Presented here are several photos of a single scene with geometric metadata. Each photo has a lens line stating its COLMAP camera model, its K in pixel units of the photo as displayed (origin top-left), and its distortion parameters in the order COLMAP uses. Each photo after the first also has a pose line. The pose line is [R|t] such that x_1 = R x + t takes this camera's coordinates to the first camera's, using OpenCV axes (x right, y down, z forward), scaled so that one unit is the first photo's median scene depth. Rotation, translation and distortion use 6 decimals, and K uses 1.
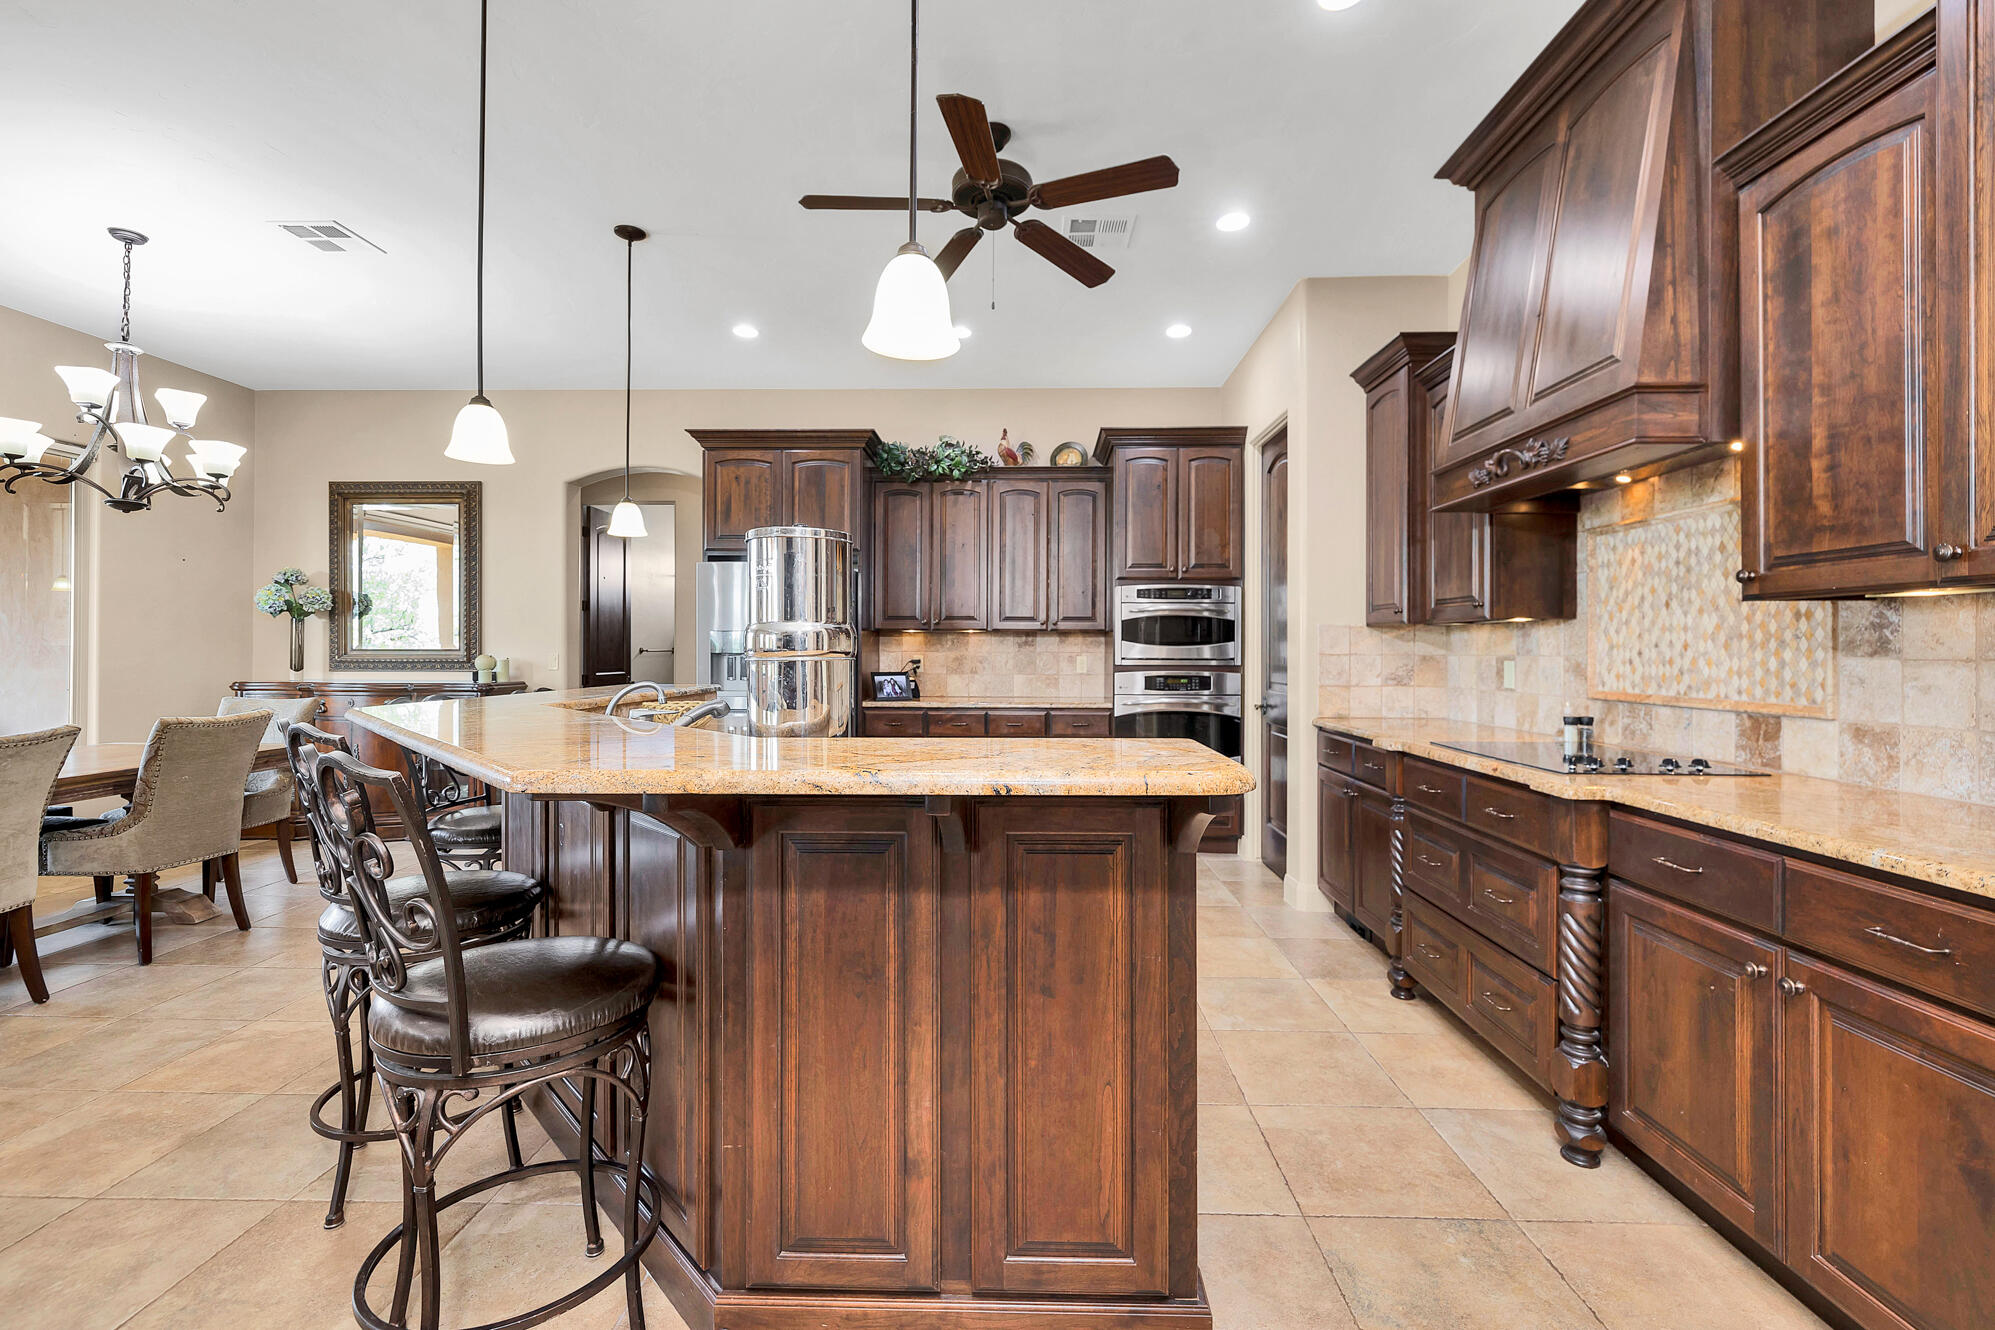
lens RADIAL K [[854.1, 0, 1003.3], [0, 854.1, 649.0], [0, 0, 1]] dist [0.003401, 0.000274]
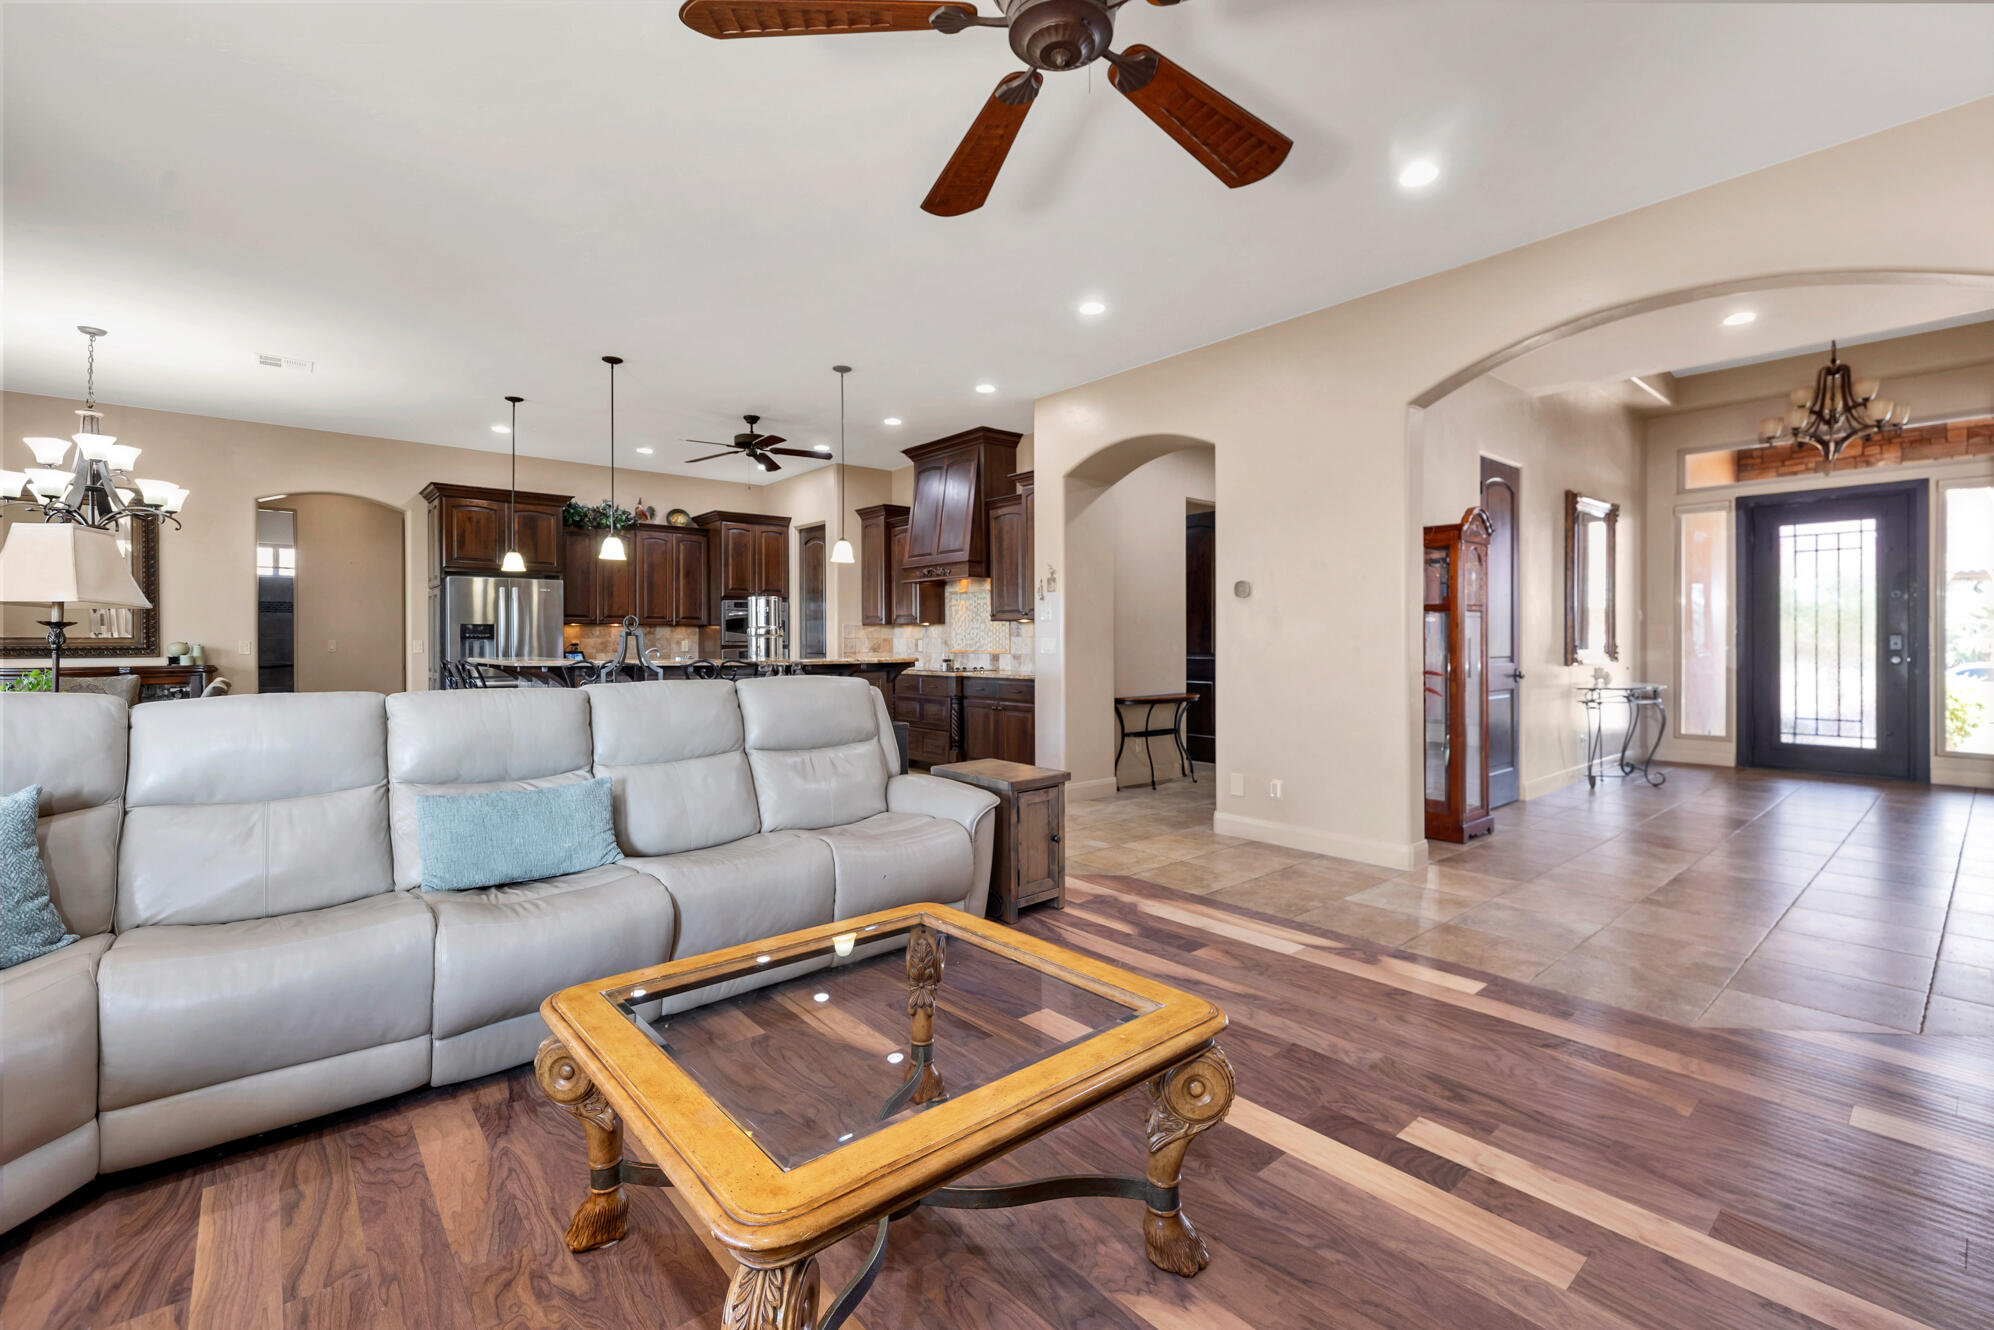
lens RADIAL K [[853.7, 0, 1001.9], [0, 853.7, 640.9], [0, 0, 1]] dist [0.003401, 0.000274]
pose [[0.743996, -0.005767, 0.668159, -0.865195], [0.004279, 0.999983, 0.003866, 0.007719], [-0.668170, -0.000017, 0.744008, -0.980511]]
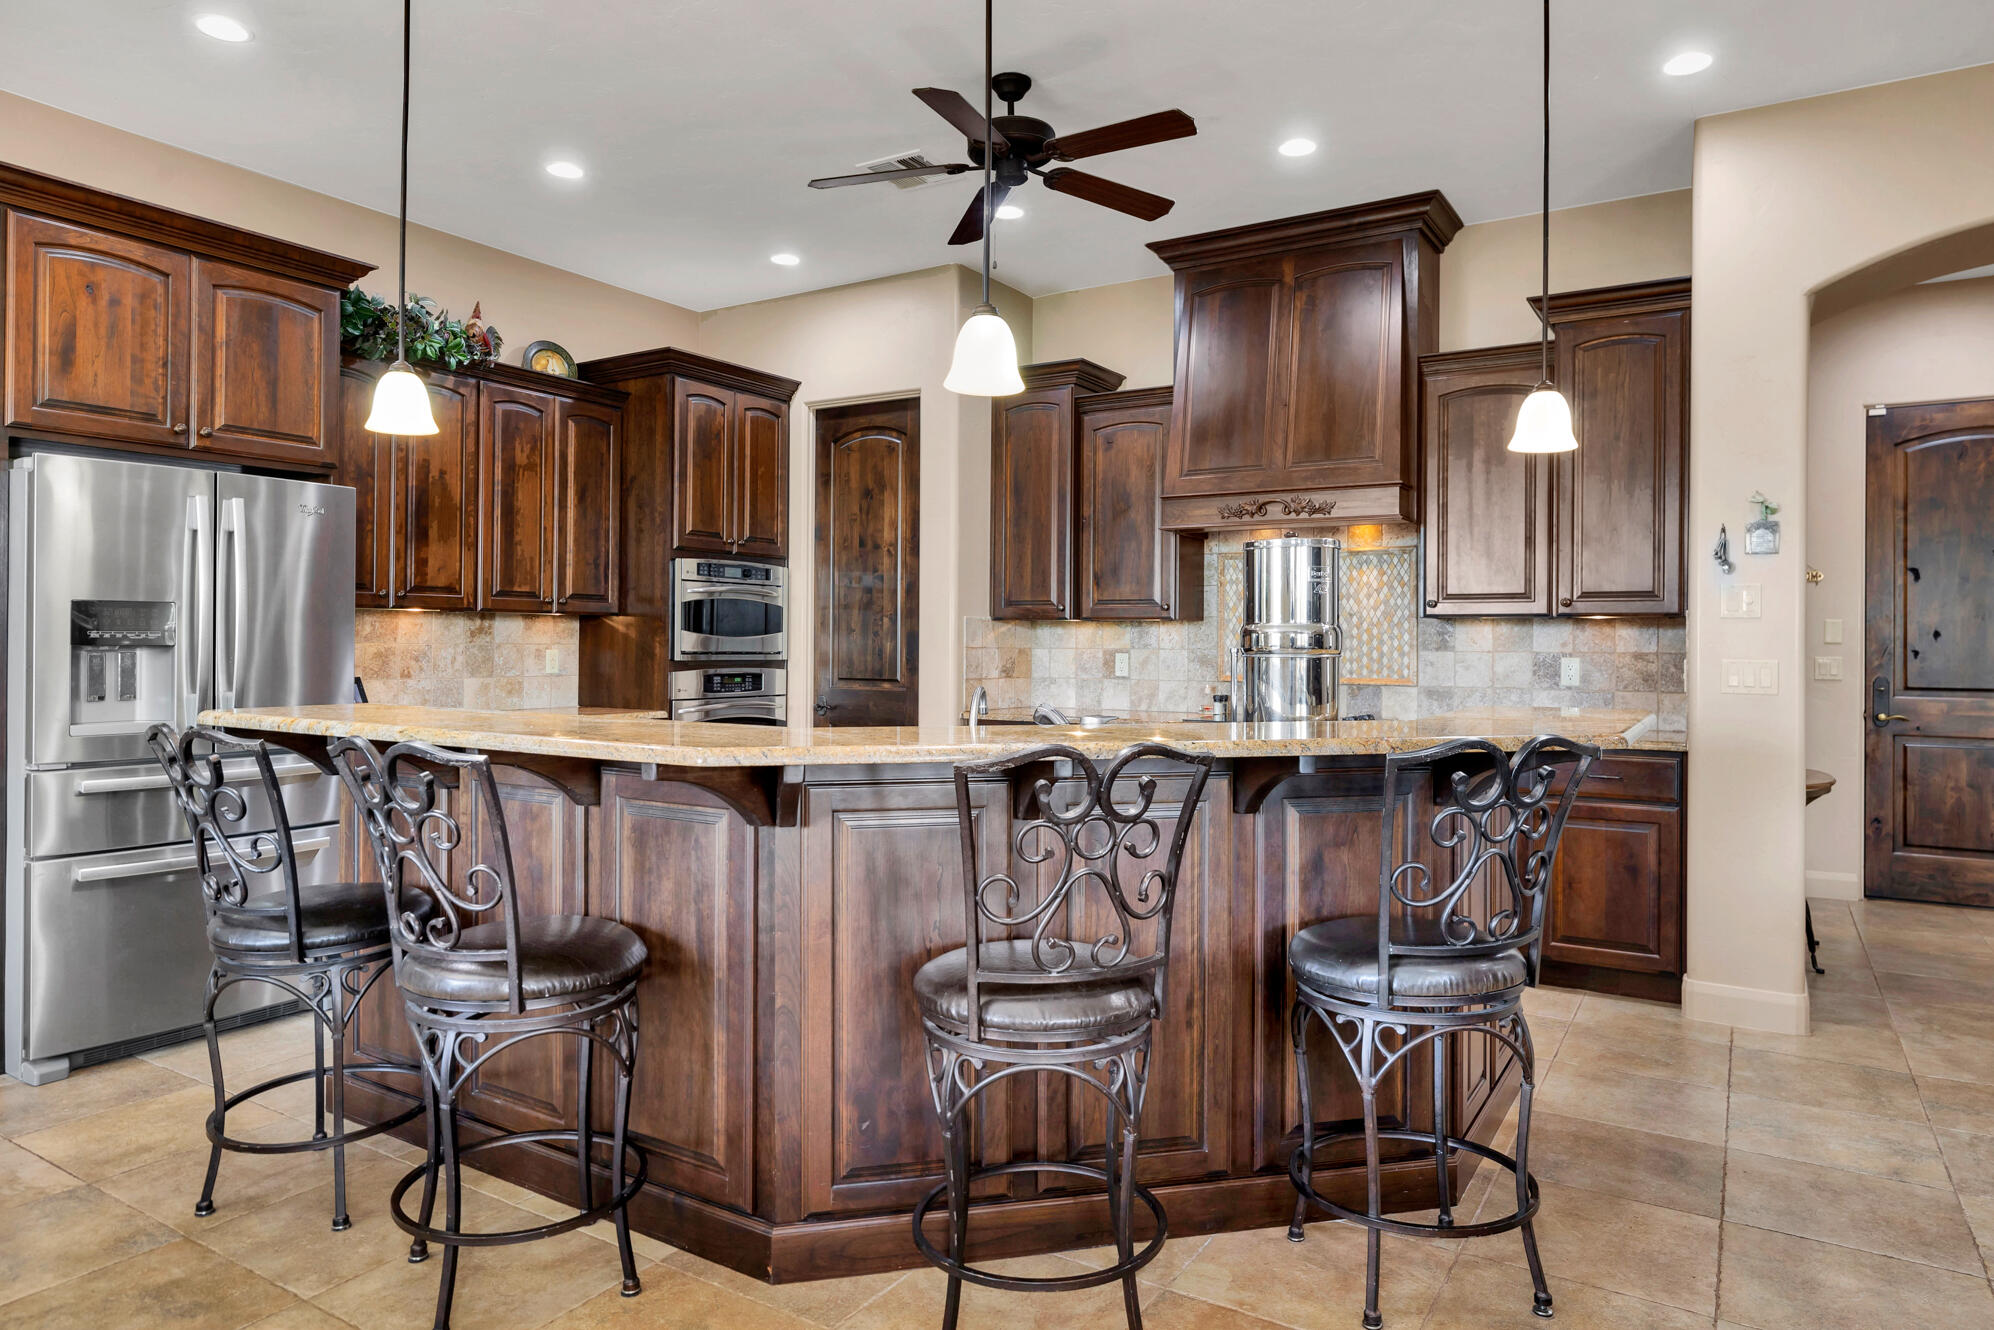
lens RADIAL K [[1226.0, 0, 1007.0], [0, 1226.0, 659.5], [0, 0, 1]] dist [0.002080, -0.001210]
pose [[0.503778, -0.009899, 0.863776, -0.928225], [-0.007180, 0.999852, 0.015646, -0.002775], [-0.863803, -0.014084, 0.503632, 0.271073]]
